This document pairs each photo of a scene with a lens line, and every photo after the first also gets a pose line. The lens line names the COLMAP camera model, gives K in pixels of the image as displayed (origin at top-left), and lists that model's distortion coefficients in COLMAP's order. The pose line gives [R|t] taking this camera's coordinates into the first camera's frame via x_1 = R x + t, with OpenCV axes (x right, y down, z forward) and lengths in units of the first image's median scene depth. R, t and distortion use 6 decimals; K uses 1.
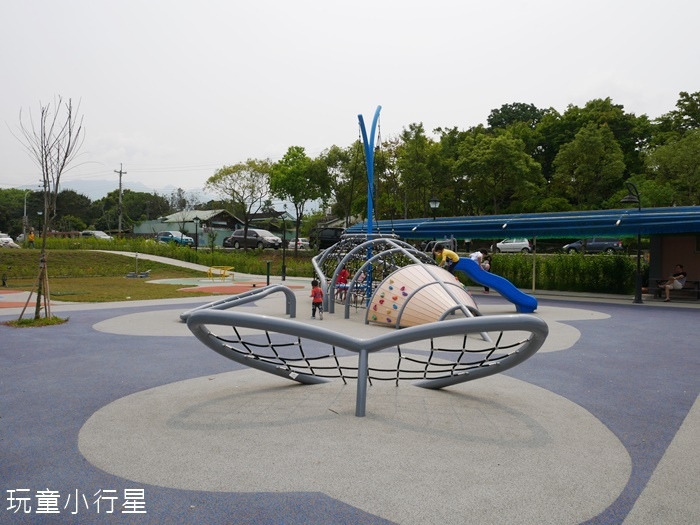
lens RADIAL K [[492.6, 0, 351.9], [0, 492.6, 261.5], [0, 0, 1]] dist [-0.001104, 0.000235]
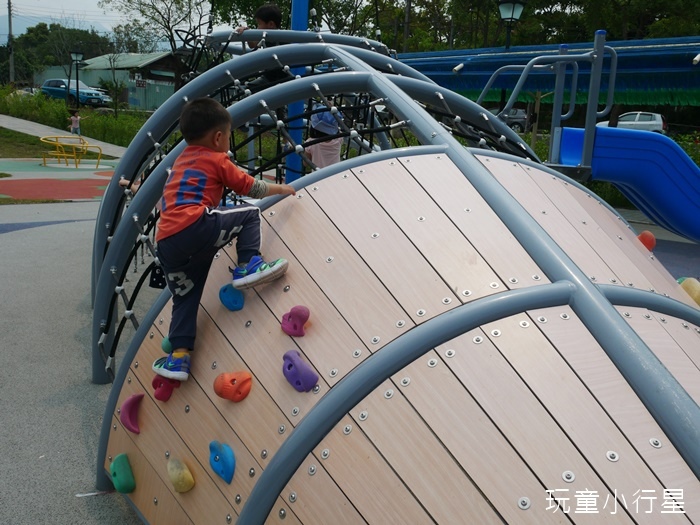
lens RADIAL K [[647.6, 0, 347.5], [0, 647.6, 261.5], [0, 0, 1]] dist [0.006342, 0.000000]
pose [[0.997851, 0.050702, -0.041494, 0.102617], [-0.042439, 0.982712, 0.180211, 0.003962], [0.049914, -0.178063, 0.982752, 0.680107]]
